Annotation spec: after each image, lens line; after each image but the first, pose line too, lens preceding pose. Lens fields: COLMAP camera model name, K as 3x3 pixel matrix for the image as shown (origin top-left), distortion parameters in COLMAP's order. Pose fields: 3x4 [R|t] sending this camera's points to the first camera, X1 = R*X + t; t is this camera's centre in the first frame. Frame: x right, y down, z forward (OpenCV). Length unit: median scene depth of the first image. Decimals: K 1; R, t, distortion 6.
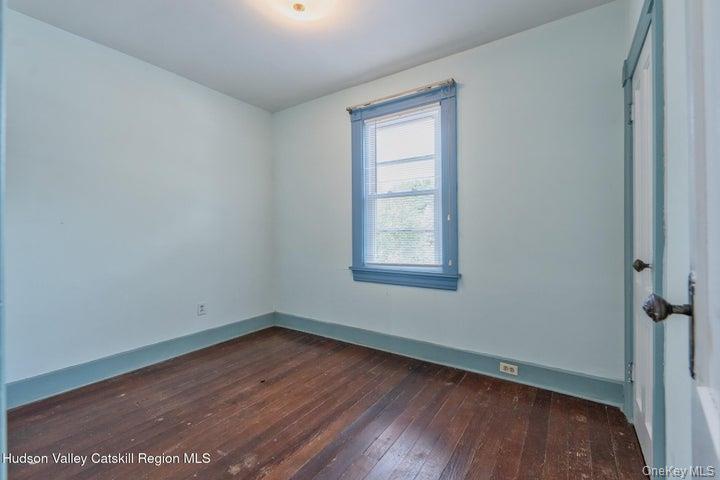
lens RADIAL K [[305.4, 0, 361.2], [0, 305.4, 236.3], [0, 0, 1]] dist [0.001466, -0.000805]
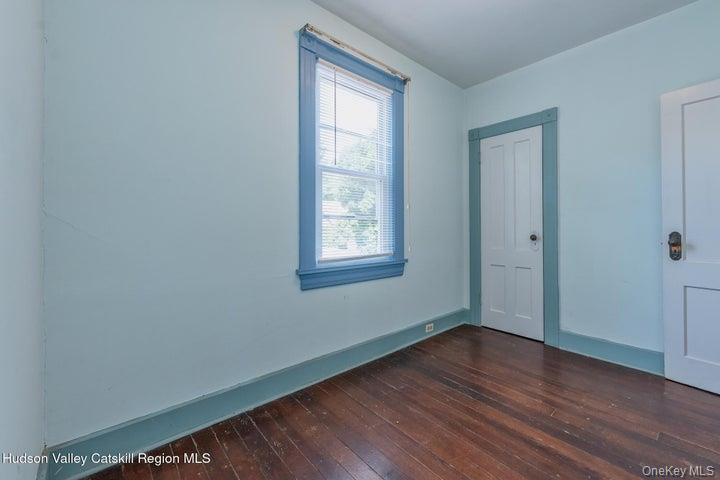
lens RADIAL K [[305.4, 0, 389.3], [0, 305.4, 226.5], [0, 0, 1]] dist [0.001466, -0.000805]
pose [[0.226791, 0.007962, 0.973911, -0.708341], [0.004703, 0.999946, -0.009270, 0.016375], [-0.973932, 0.006683, 0.226742, 0.763936]]
